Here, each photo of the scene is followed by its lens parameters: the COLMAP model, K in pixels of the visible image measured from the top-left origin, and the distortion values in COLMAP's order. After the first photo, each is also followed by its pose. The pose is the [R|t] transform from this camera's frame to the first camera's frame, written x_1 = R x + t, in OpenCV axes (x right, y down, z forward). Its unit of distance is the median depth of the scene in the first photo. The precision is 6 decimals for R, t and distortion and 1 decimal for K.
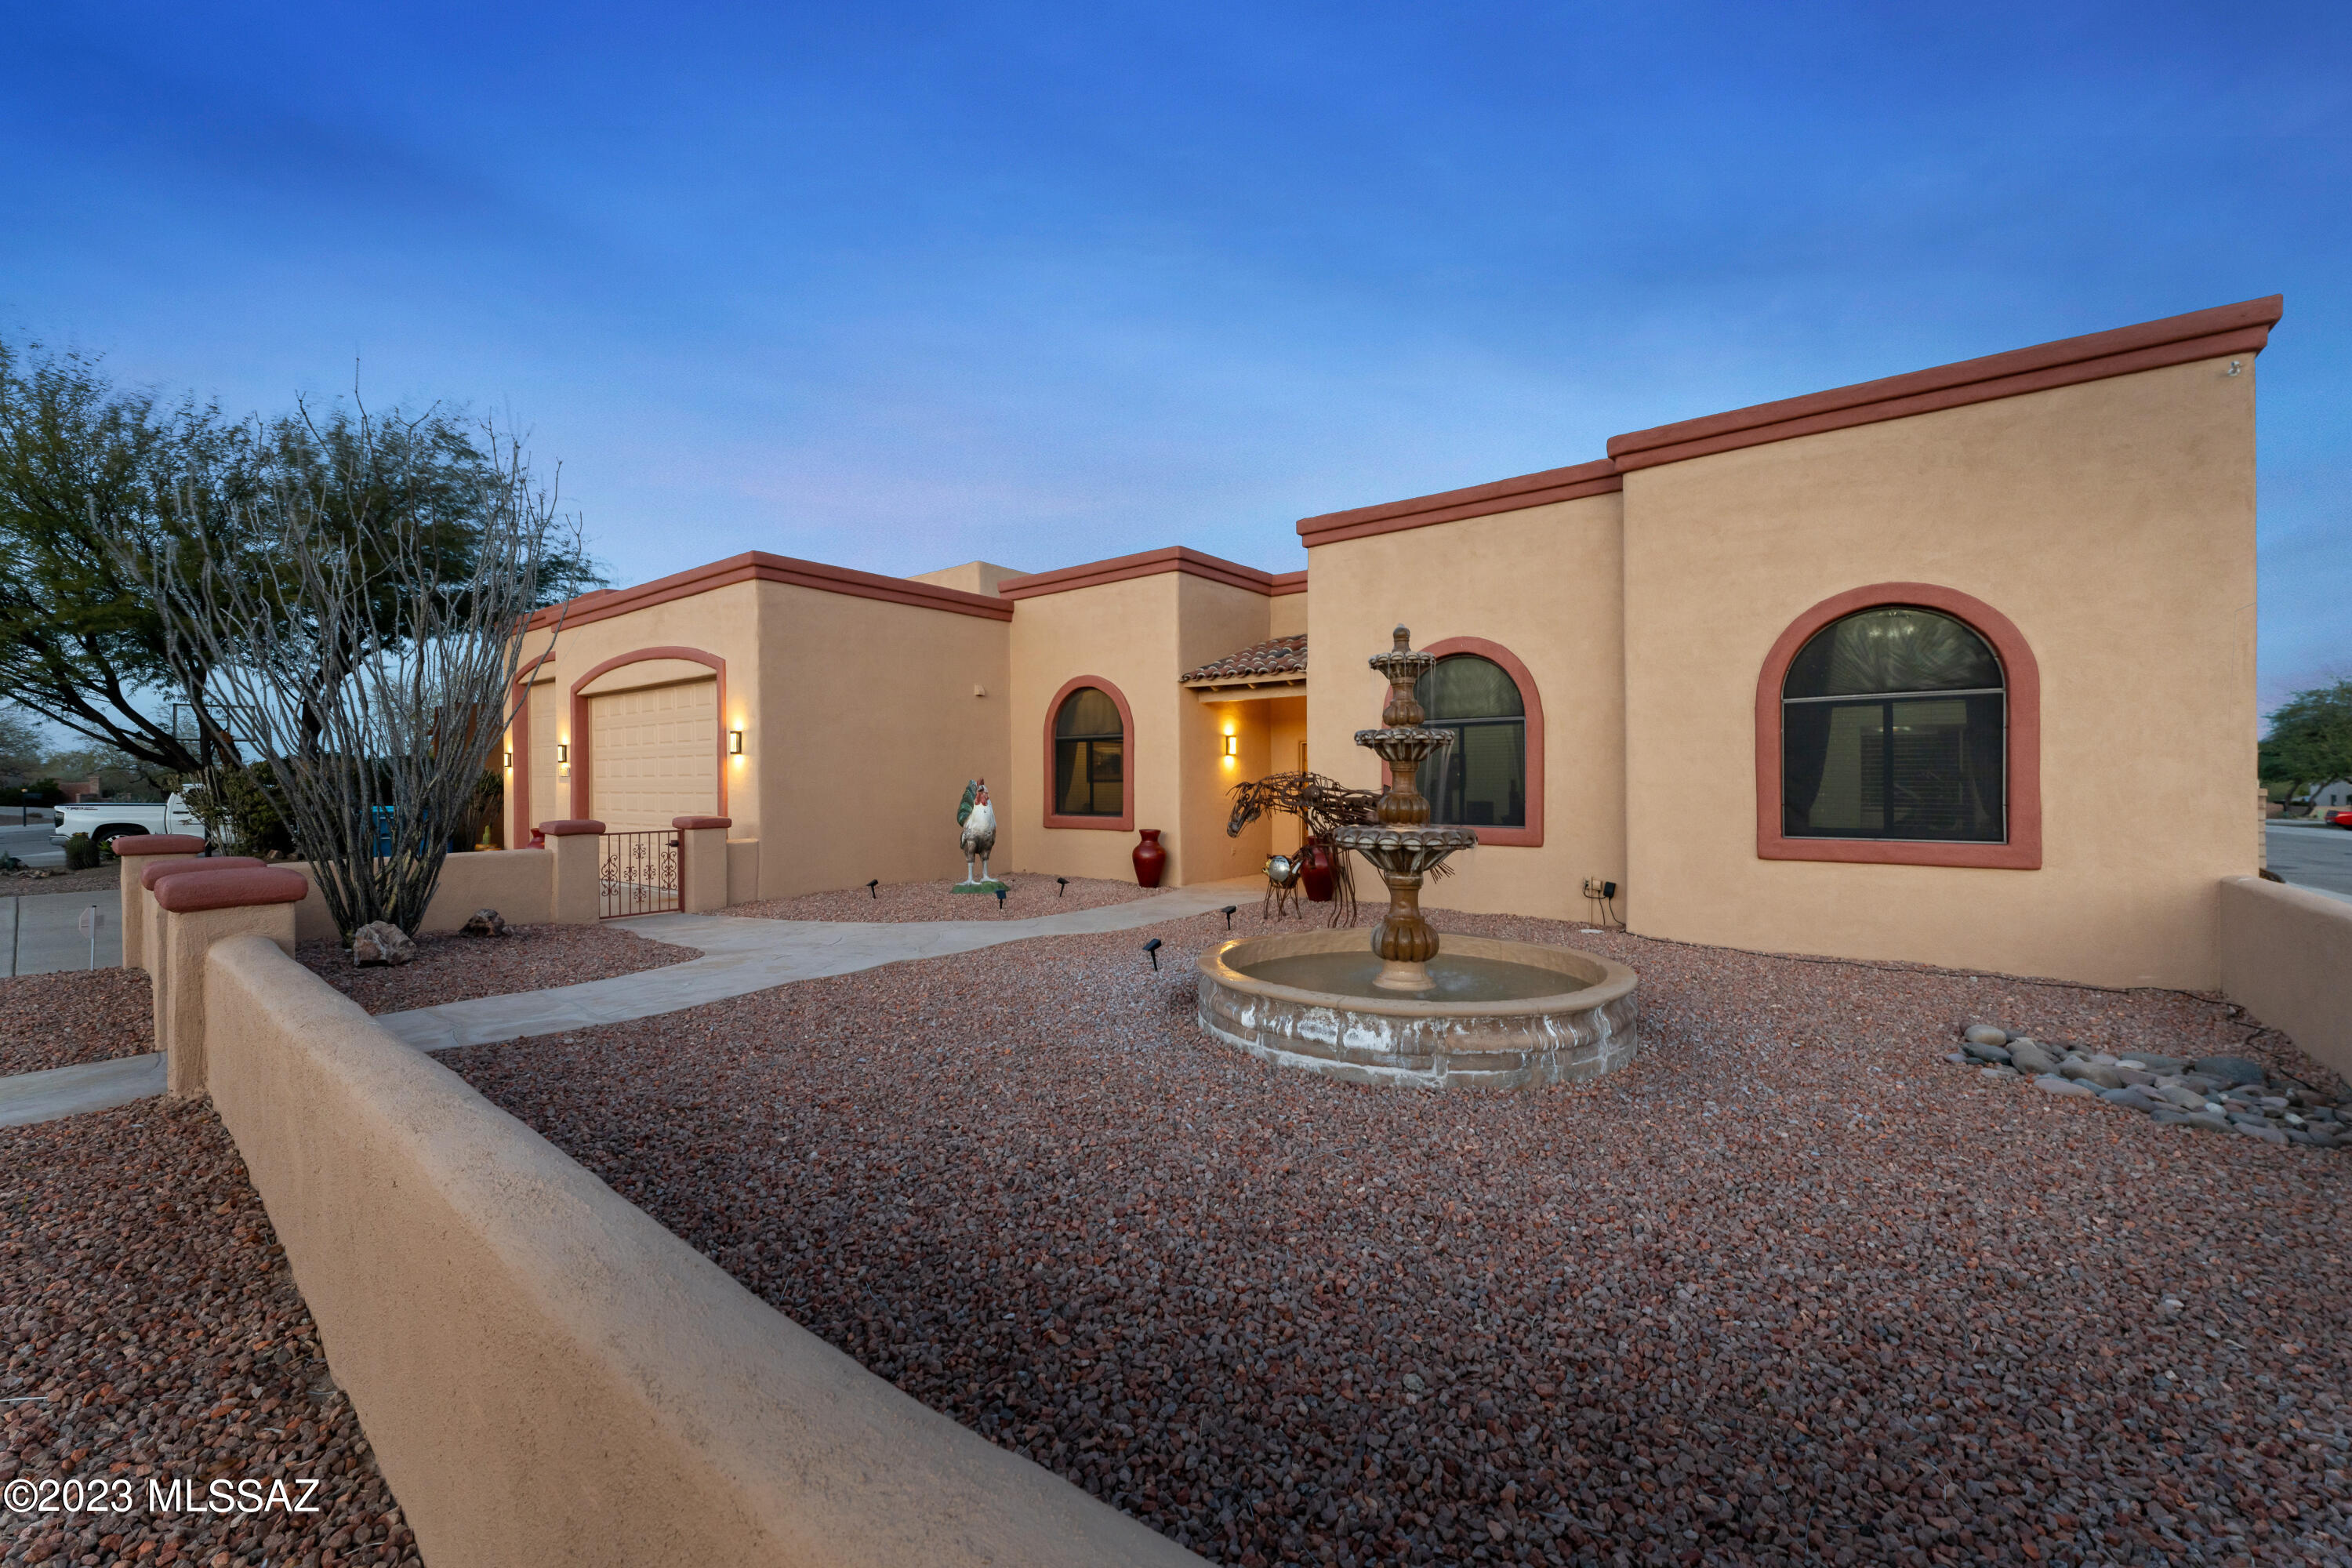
lens RADIAL K [[944.5, 0, 1176.0], [0, 944.5, 784.0], [0, 0, 1]] dist [0.001502, 0.000045]
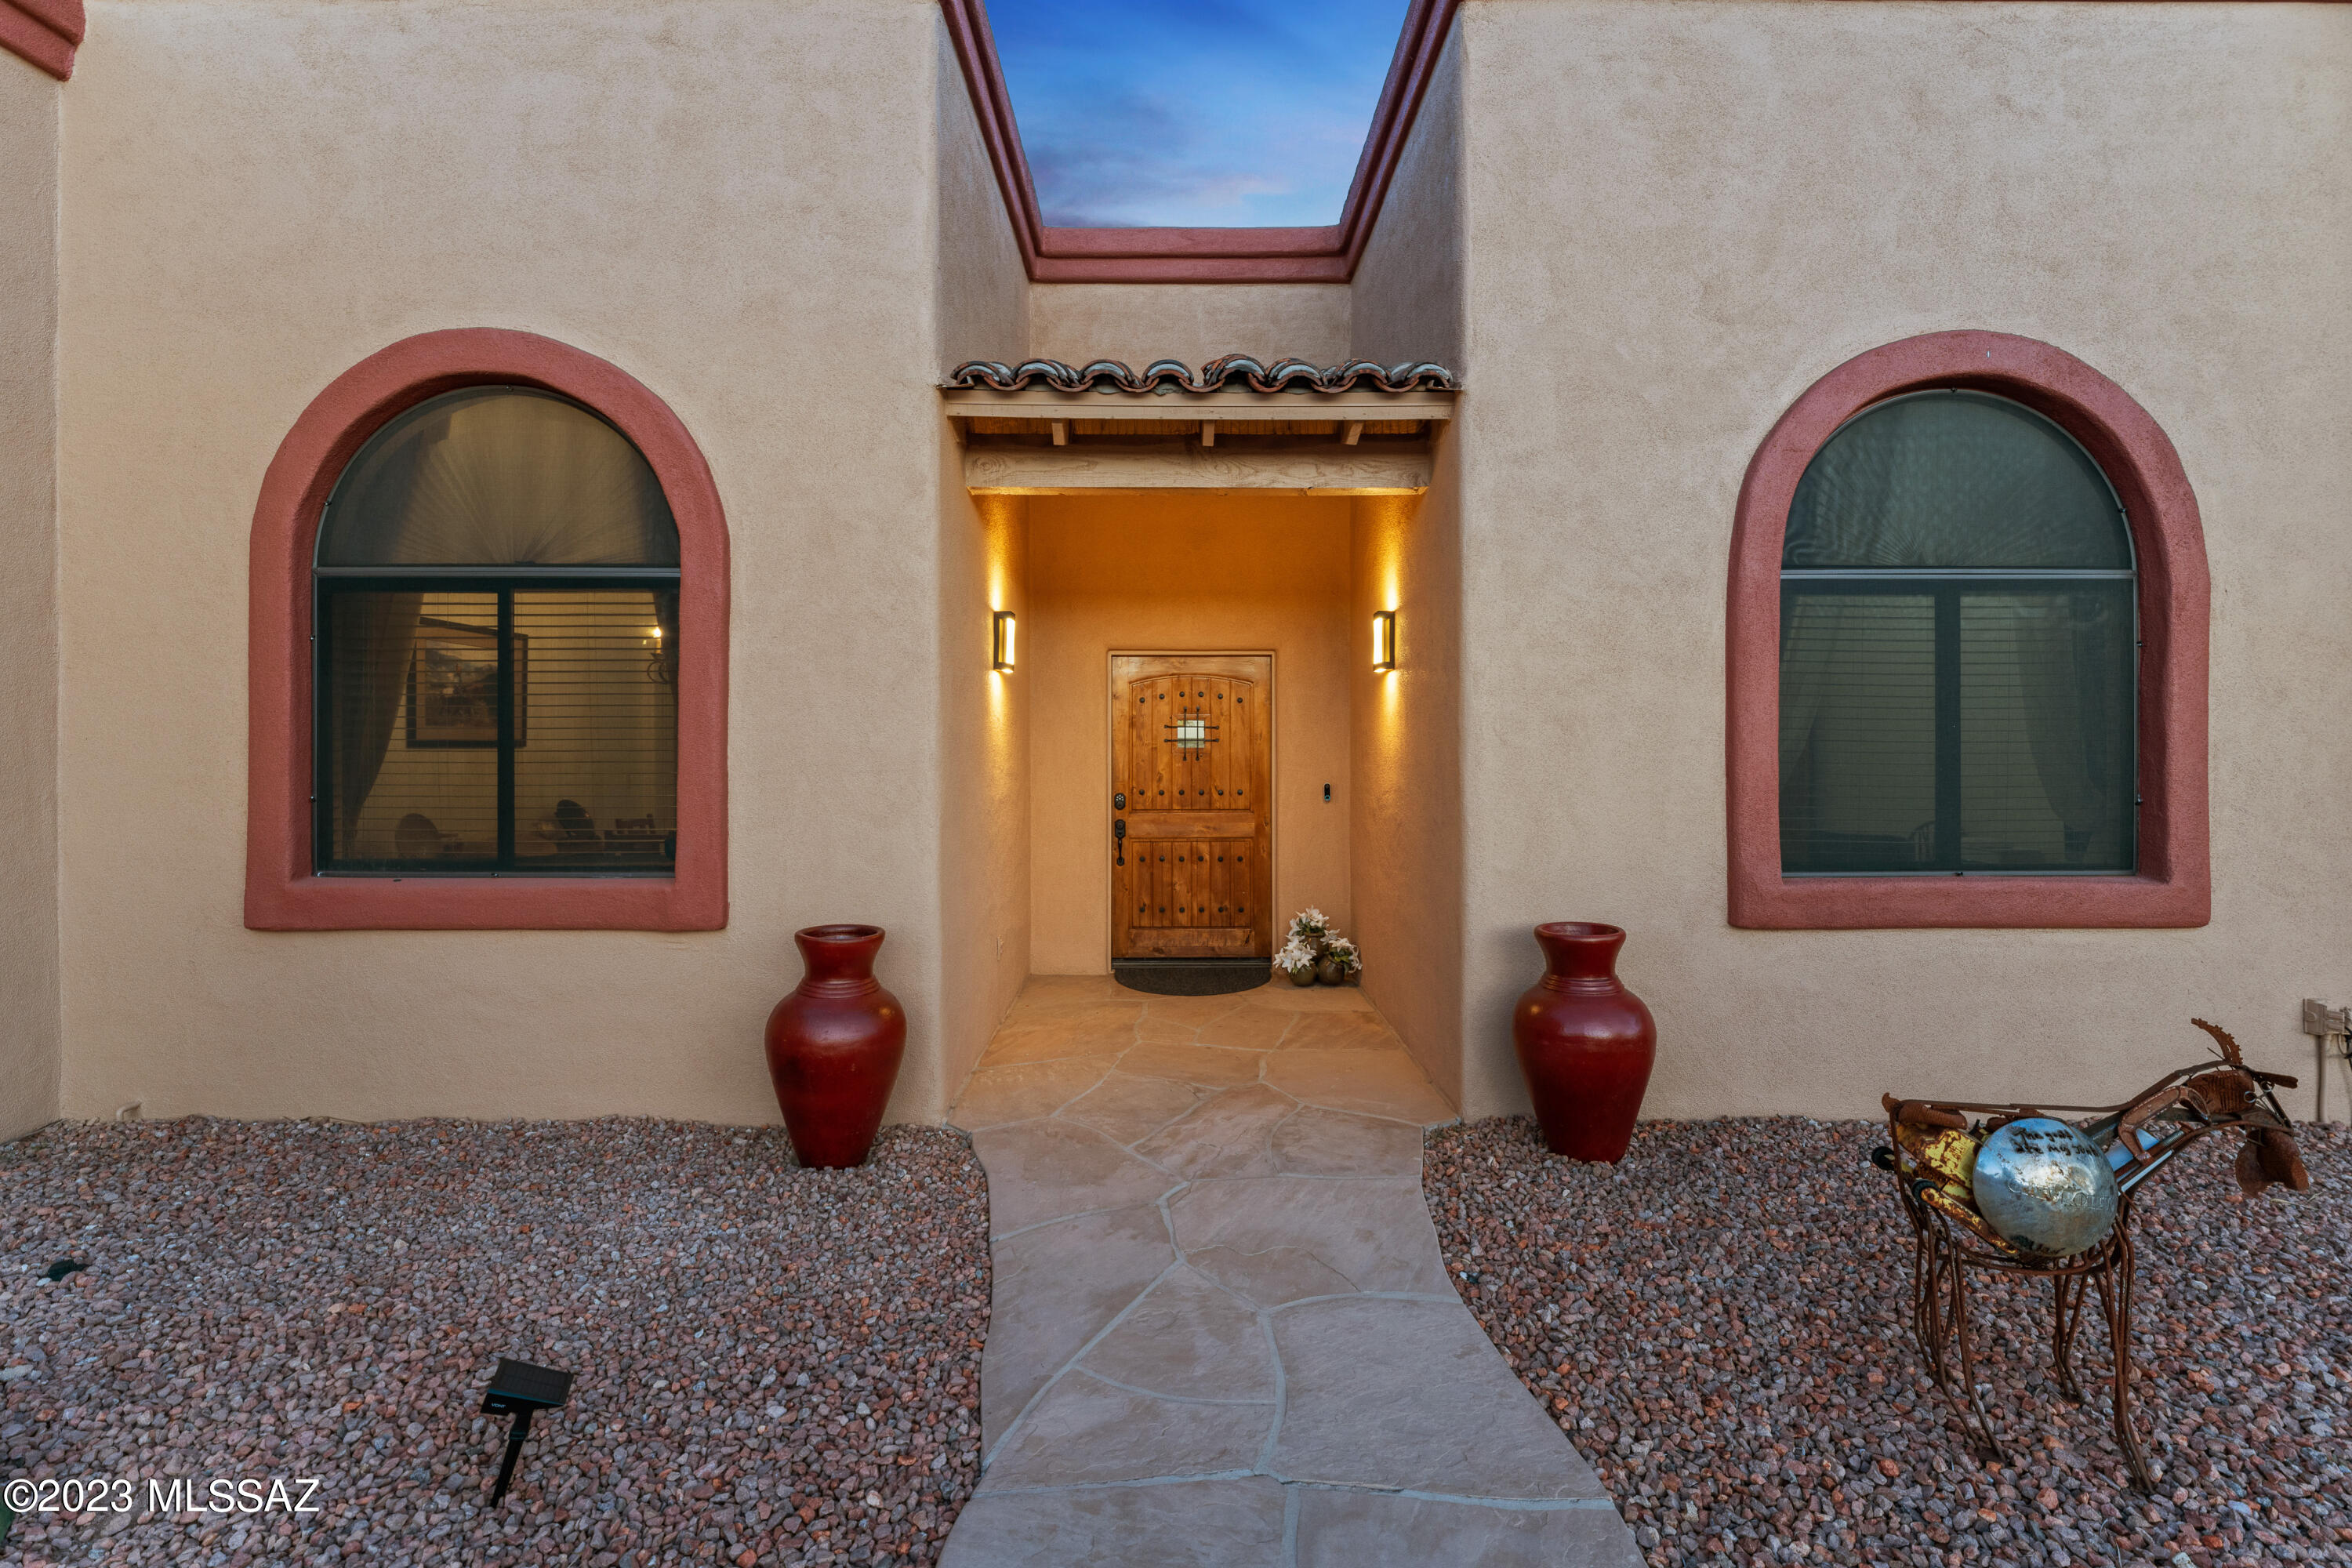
lens RADIAL K [[996.9, 0, 1181.4], [0, 996.9, 752.6], [0, 0, 1]] dist [-0.001542, -0.000214]
pose [[0.779549, 0.002179, 0.626338, -0.139867], [-0.001079, 0.999997, -0.002136, 0.000148], [-0.626340, 0.000989, 0.779549, 0.800522]]
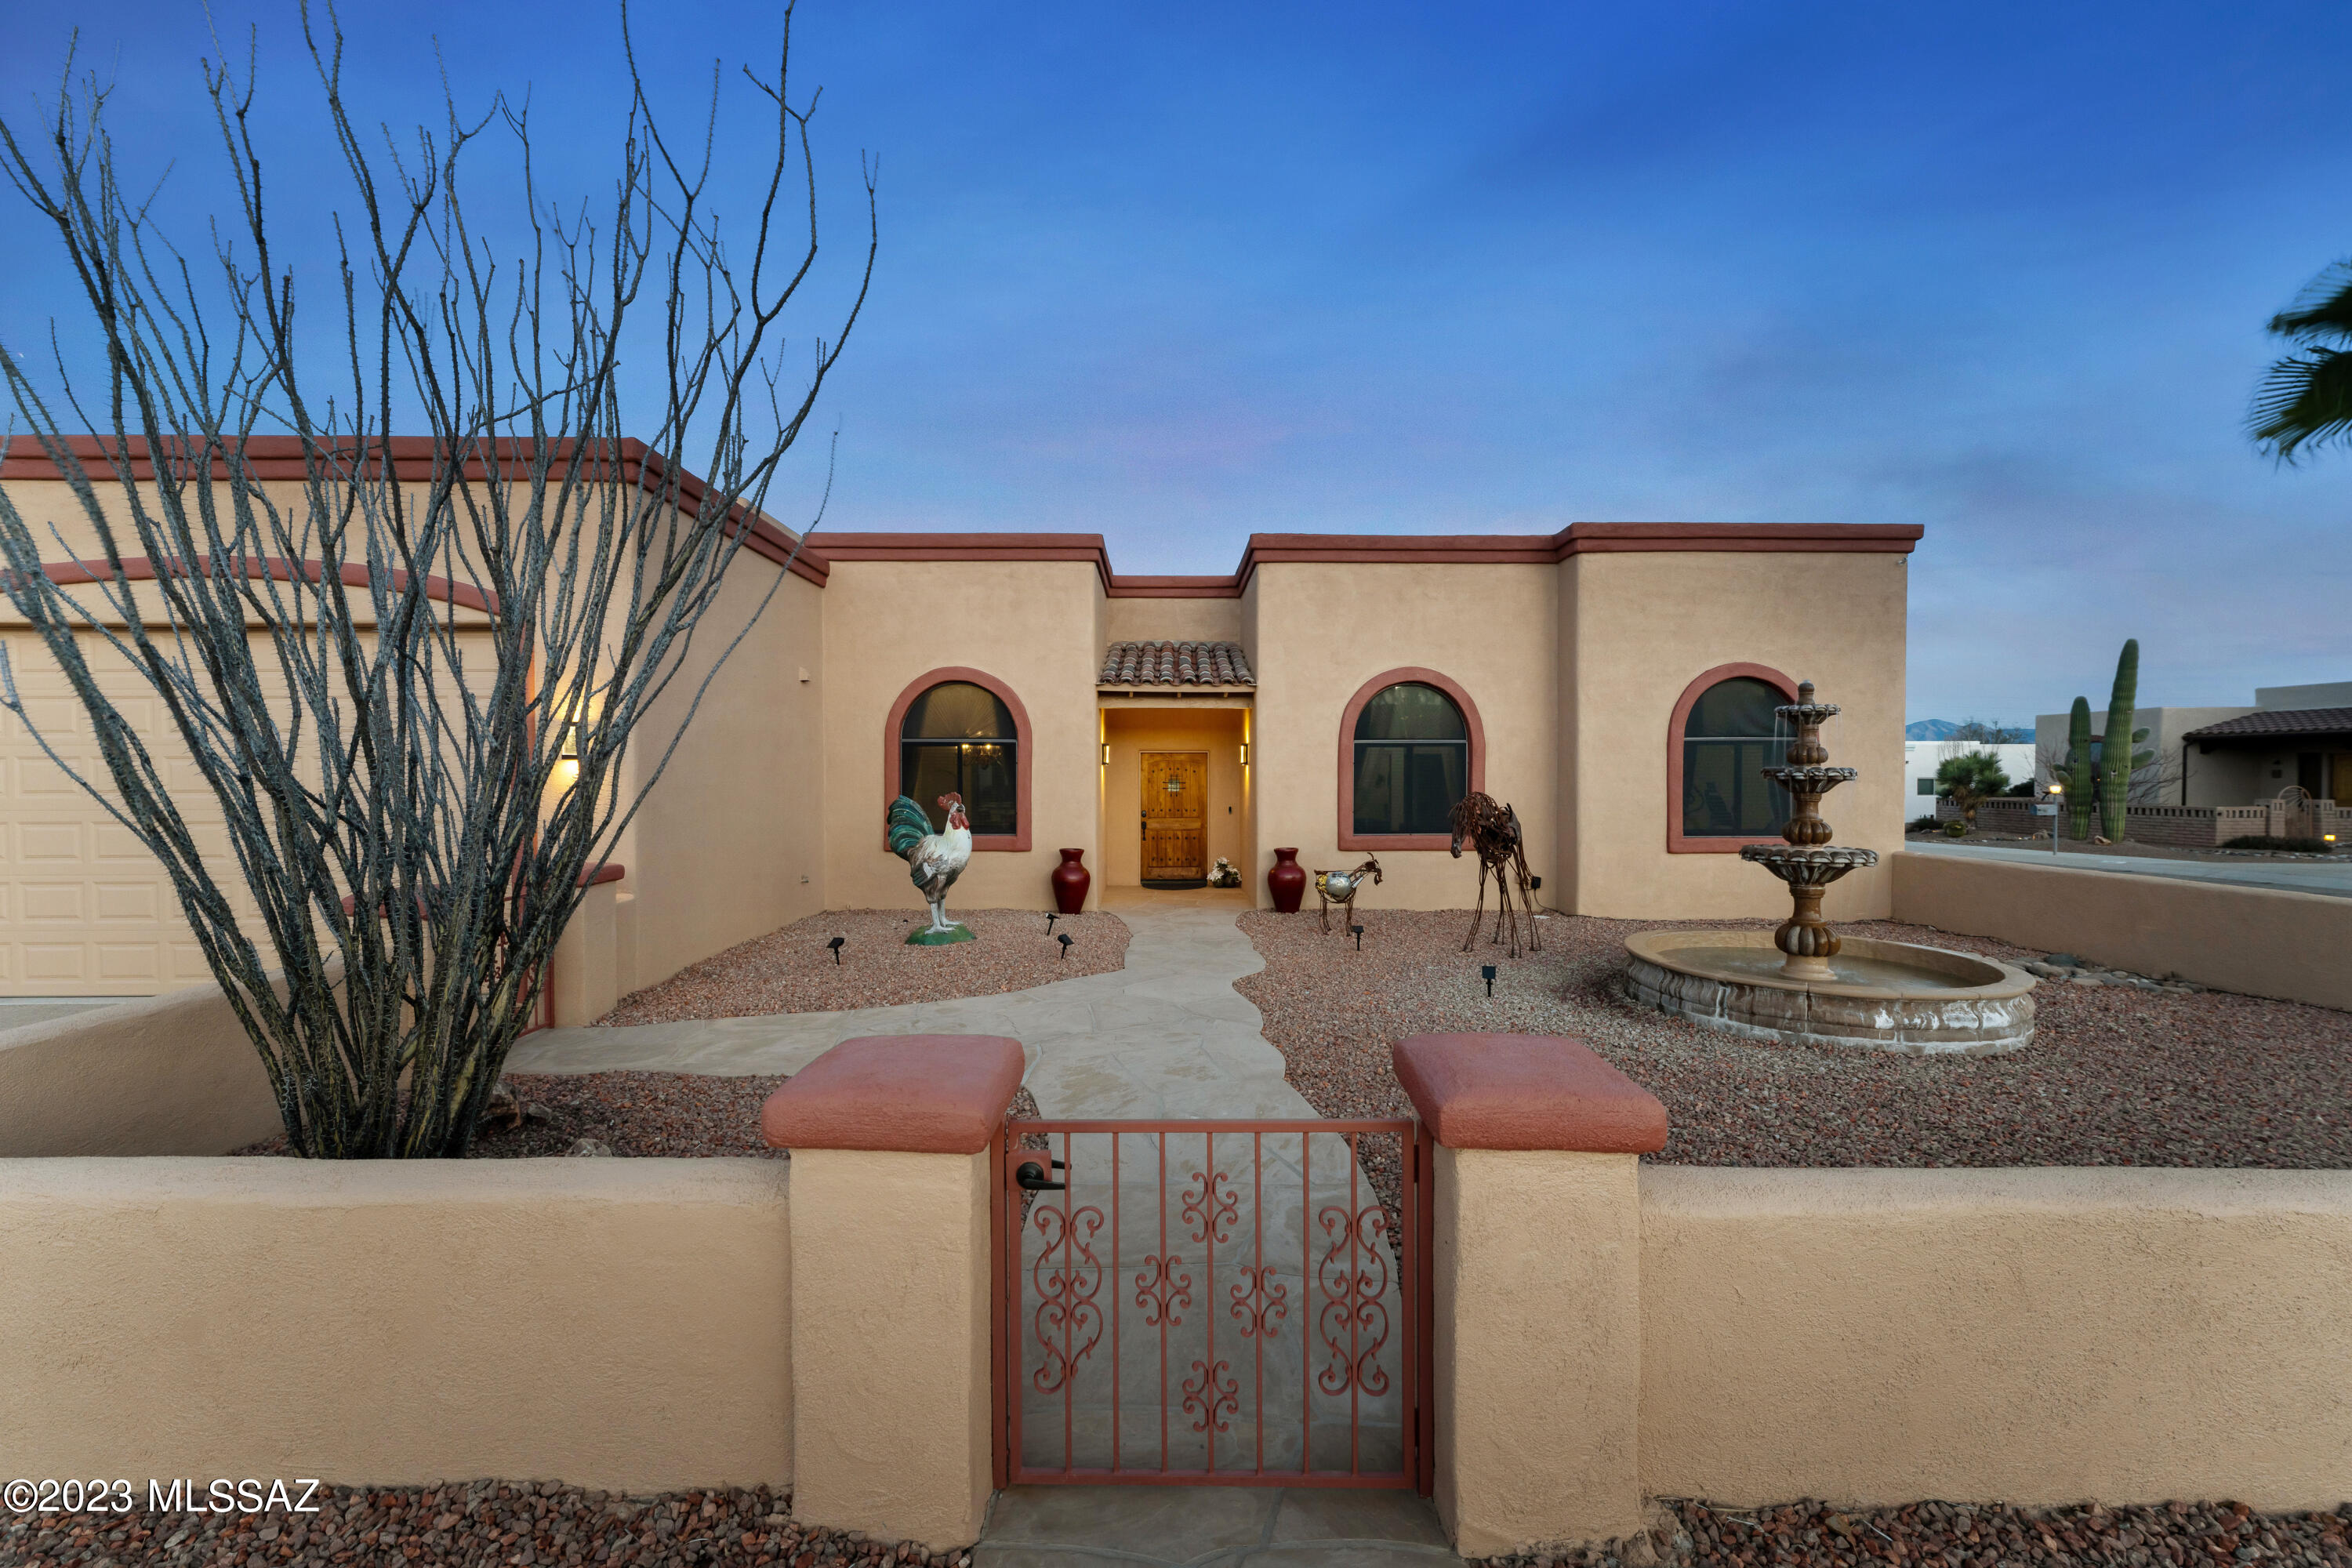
lens RADIAL K [[937.7, 0, 1173.5], [0, 937.7, 783.5], [0, 0, 1]] dist [0.000462, -0.000045]
pose [[0.774649, -0.002099, 0.632388, -0.562494], [-0.001347, 0.999987, 0.004969, -0.019753], [-0.632390, -0.004701, 0.774636, 0.281867]]
